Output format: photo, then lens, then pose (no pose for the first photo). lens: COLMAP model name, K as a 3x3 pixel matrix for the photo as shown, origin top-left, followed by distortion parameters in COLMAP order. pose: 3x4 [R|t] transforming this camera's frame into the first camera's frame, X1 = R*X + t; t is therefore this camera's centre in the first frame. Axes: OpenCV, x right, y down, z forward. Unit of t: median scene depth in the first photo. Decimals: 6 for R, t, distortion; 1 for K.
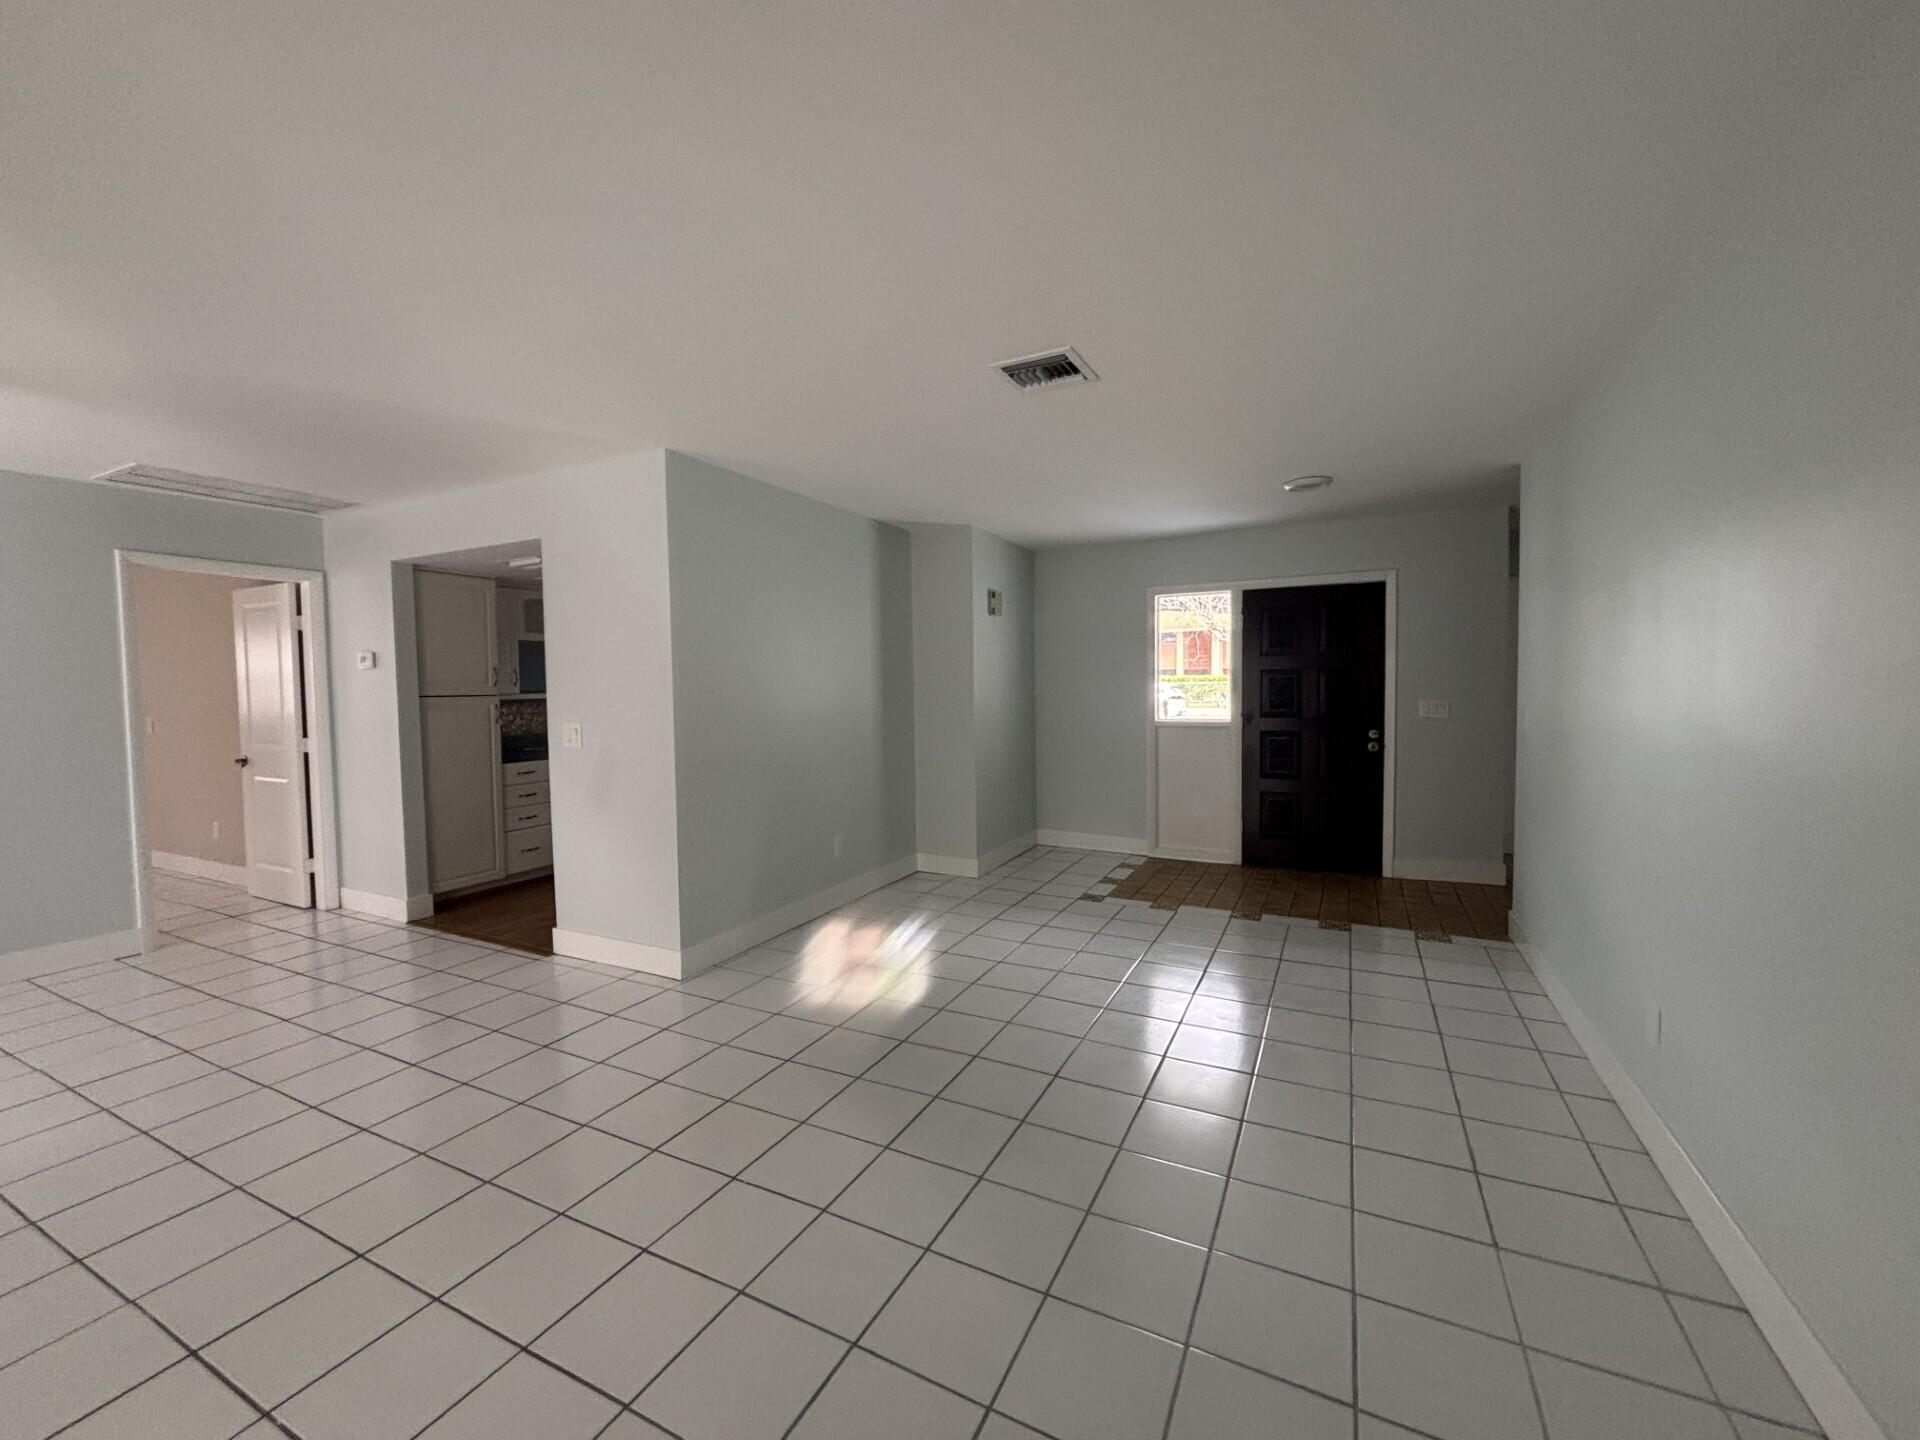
lens RADIAL K [[777.8, 0, 960.0], [0, 777.8, 720.0], [0, 0, 1]] dist [-0.004552, 0.000260]
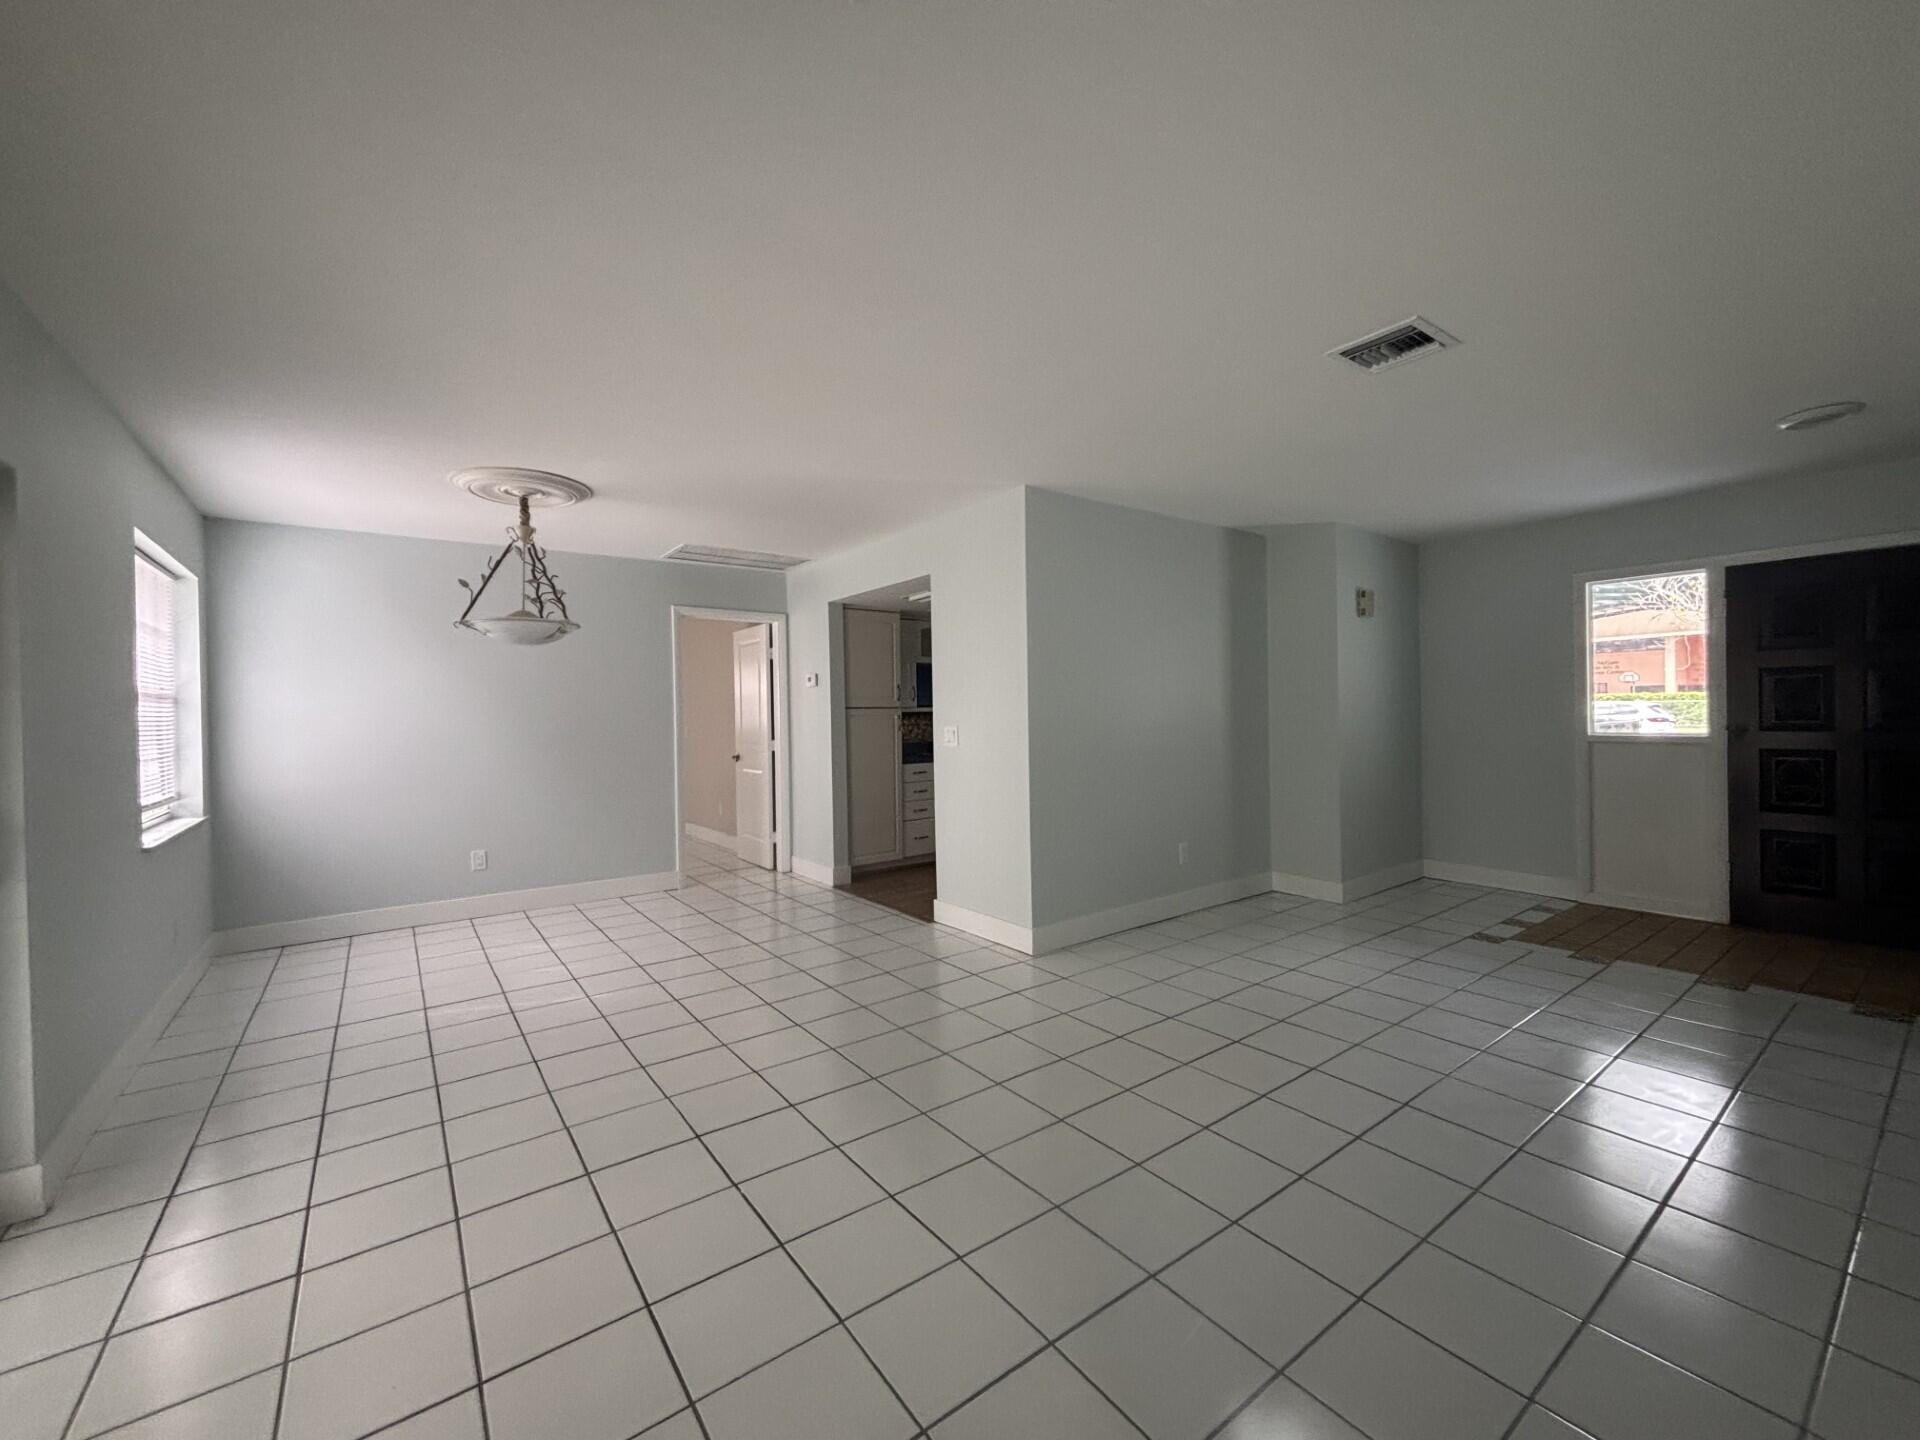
lens RADIAL K [[777.8, 0, 960.0], [0, 777.8, 720.0], [0, 0, 1]] dist [-0.004552, 0.000260]
pose [[0.891717, 0.000432, -0.452593, 0.038623], [-0.014690, 0.999500, -0.027988, 0.022108], [0.452355, 0.031606, 0.891278, -0.036894]]
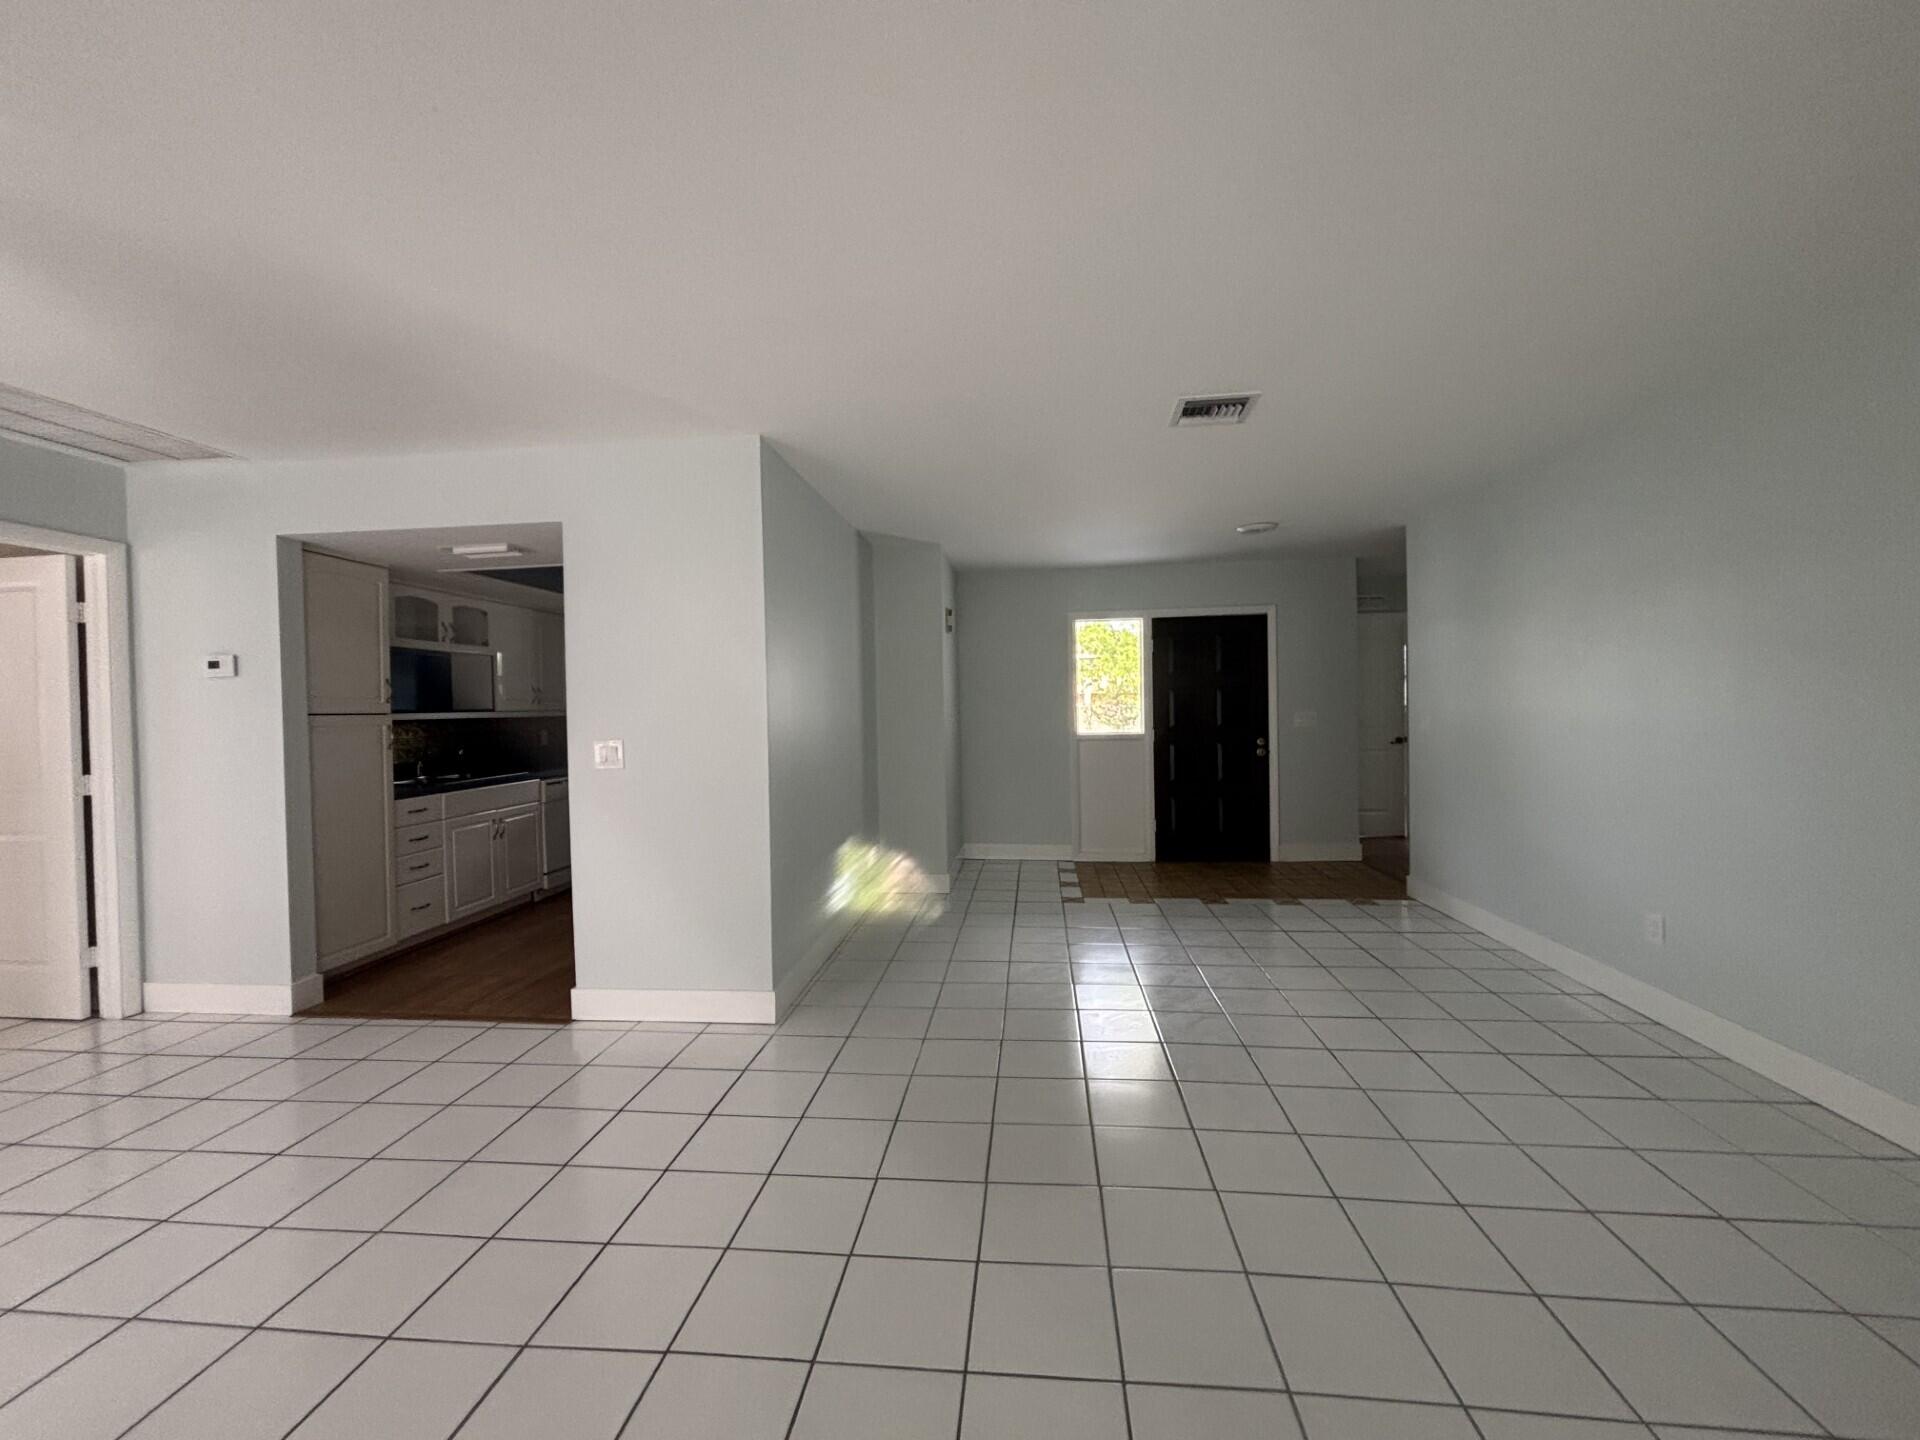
lens RADIAL K [[776.1, 0, 960.0], [0, 776.1, 720.0], [0, 0, 1]] dist [0.000881, -0.000099]
pose [[0.934991, -0.009864, 0.354534, -0.353916], [0.021852, 0.999316, -0.029824, 0.011643], [-0.353997, 0.035632, 0.934567, 0.055962]]
